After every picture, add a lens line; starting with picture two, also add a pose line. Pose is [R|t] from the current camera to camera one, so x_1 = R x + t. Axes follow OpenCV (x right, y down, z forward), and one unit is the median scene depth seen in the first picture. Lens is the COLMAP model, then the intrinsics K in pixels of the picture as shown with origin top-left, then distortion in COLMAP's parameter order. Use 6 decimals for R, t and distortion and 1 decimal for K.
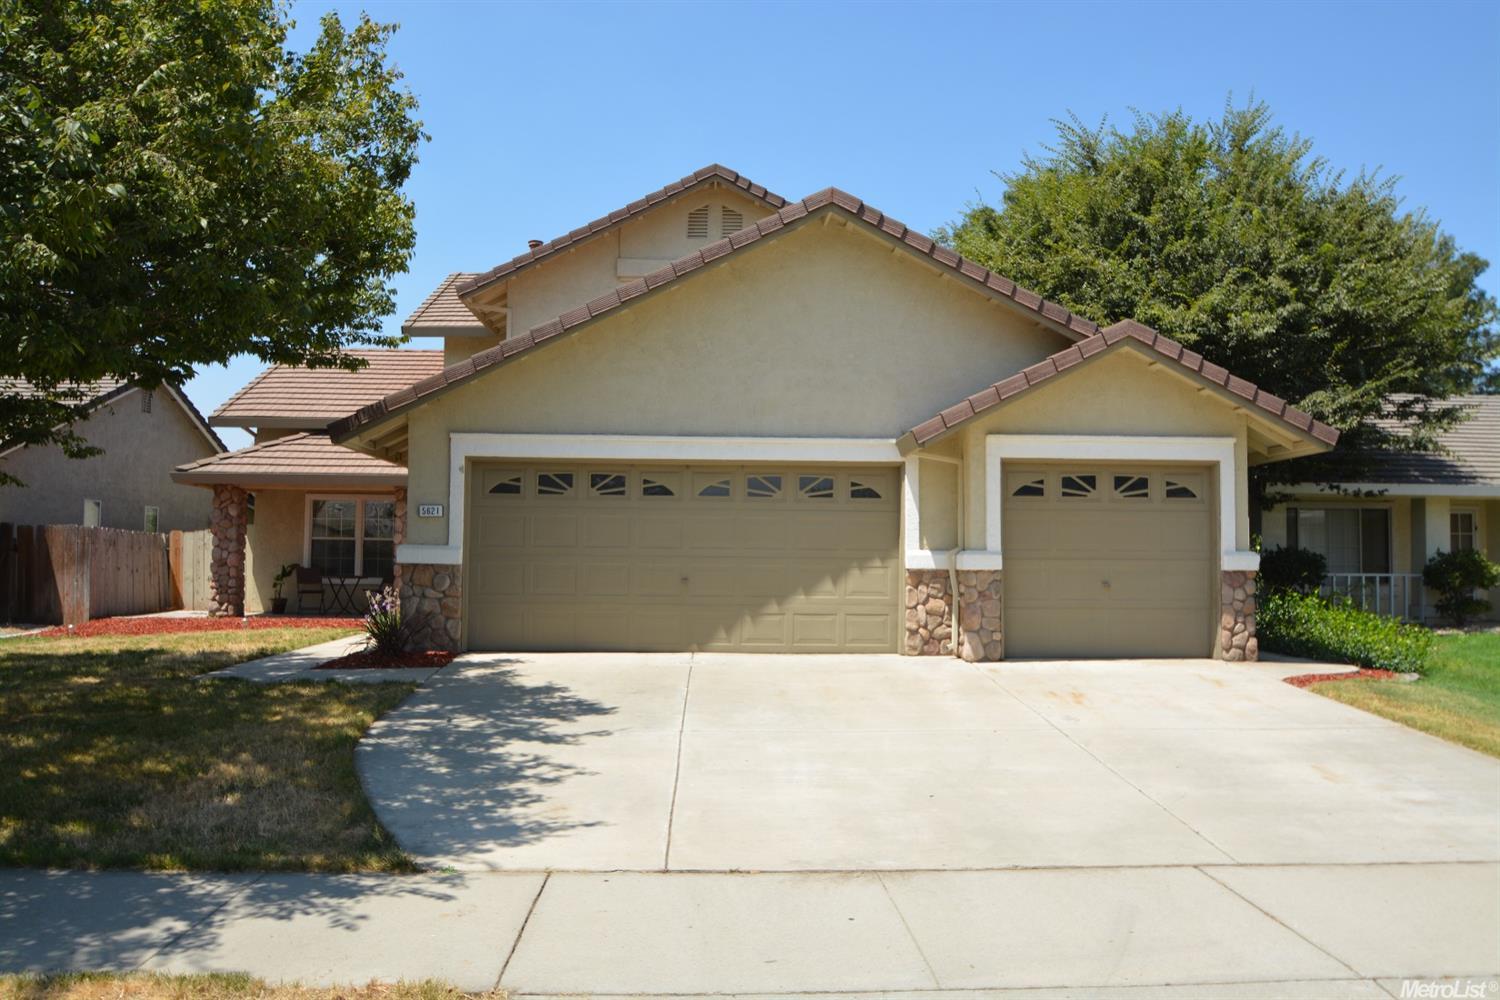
lens RADIAL K [[1089.7, 0, 752.3], [0, 1089.7, 500.7], [0, 0, 1]] dist [-0.044455, 0.005700]
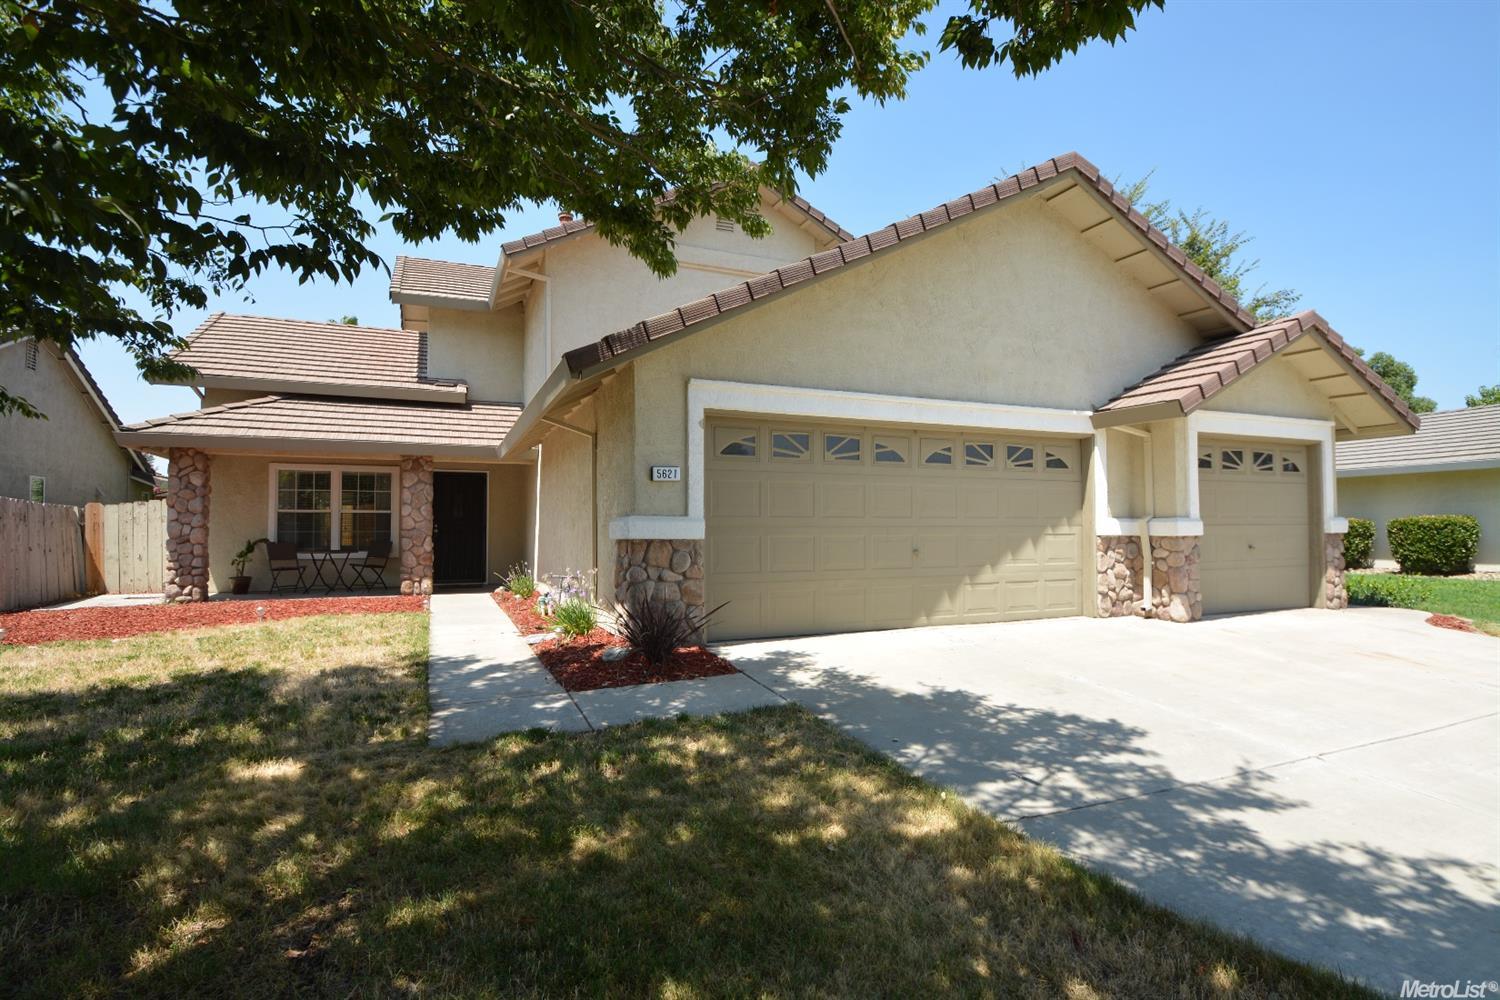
lens RADIAL K [[734.0, 0, 755.1], [0, 734.0, 504.5], [0, 0, 1]] dist [-0.014064, -0.002447]
pose [[0.935100, -0.001040, 0.354383, -0.417908], [-0.008200, 0.999664, 0.024569, 0.017753], [-0.354290, -0.025881, 0.934777, 0.454068]]
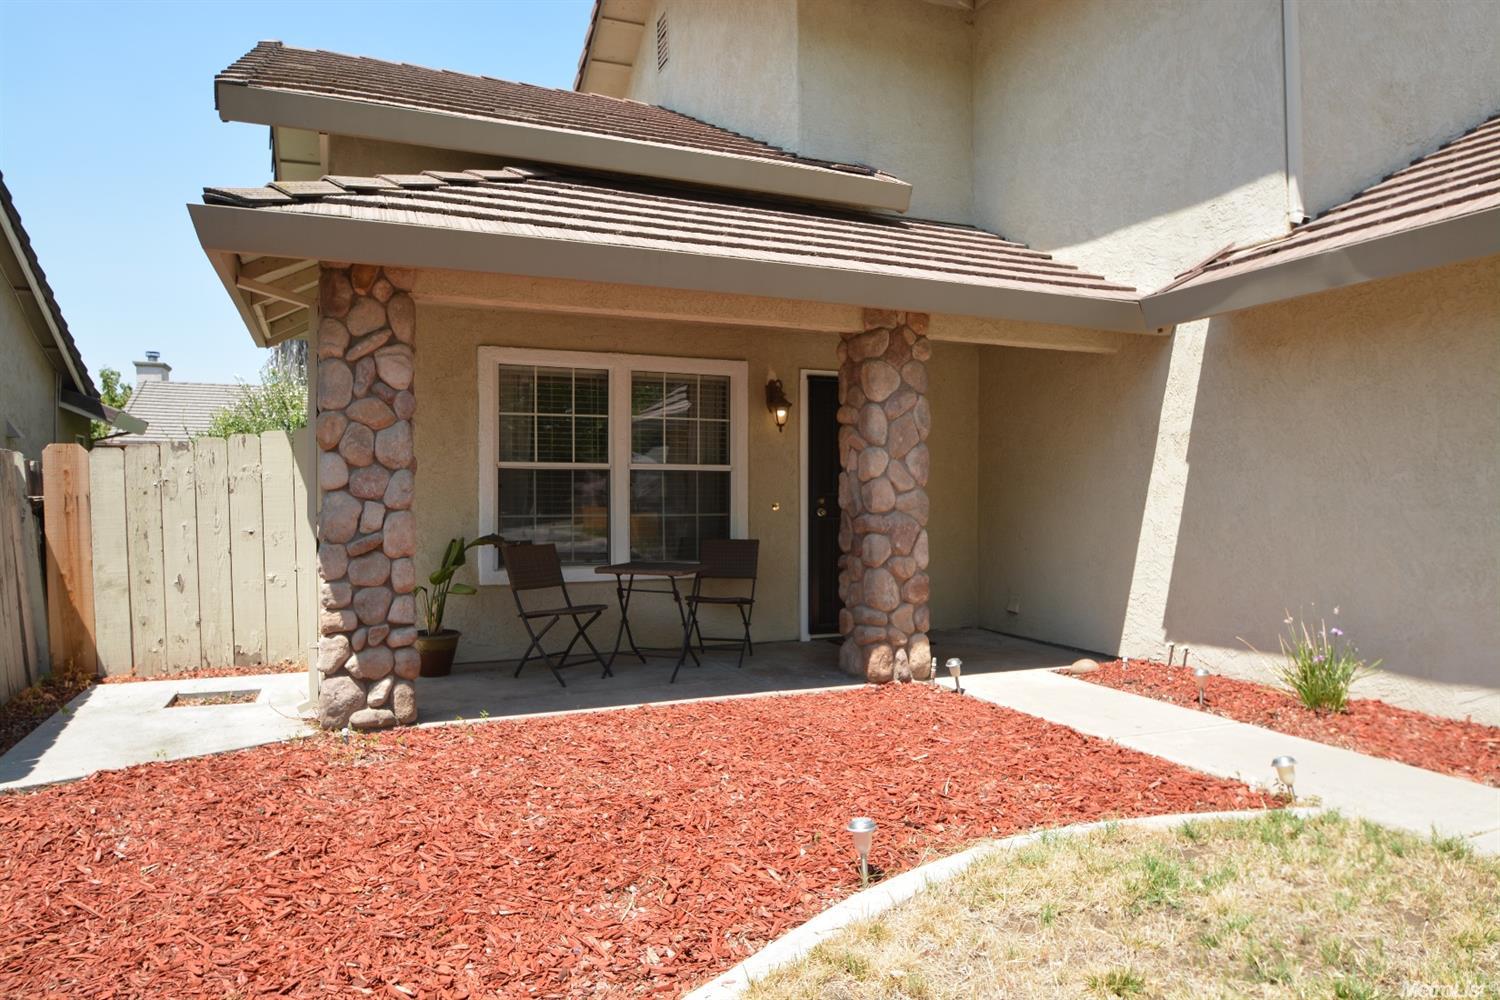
lens RADIAL K [[953.0, 0, 745.5], [0, 953.0, 497.5], [0, 0, 1]] dist [-0.004429, 0.000370]
pose [[0.942753, -0.011842, 0.333280, -0.746806], [-0.007166, 0.998419, 0.055748, 0.045679], [-0.333414, -0.054945, 0.941178, 1.119356]]
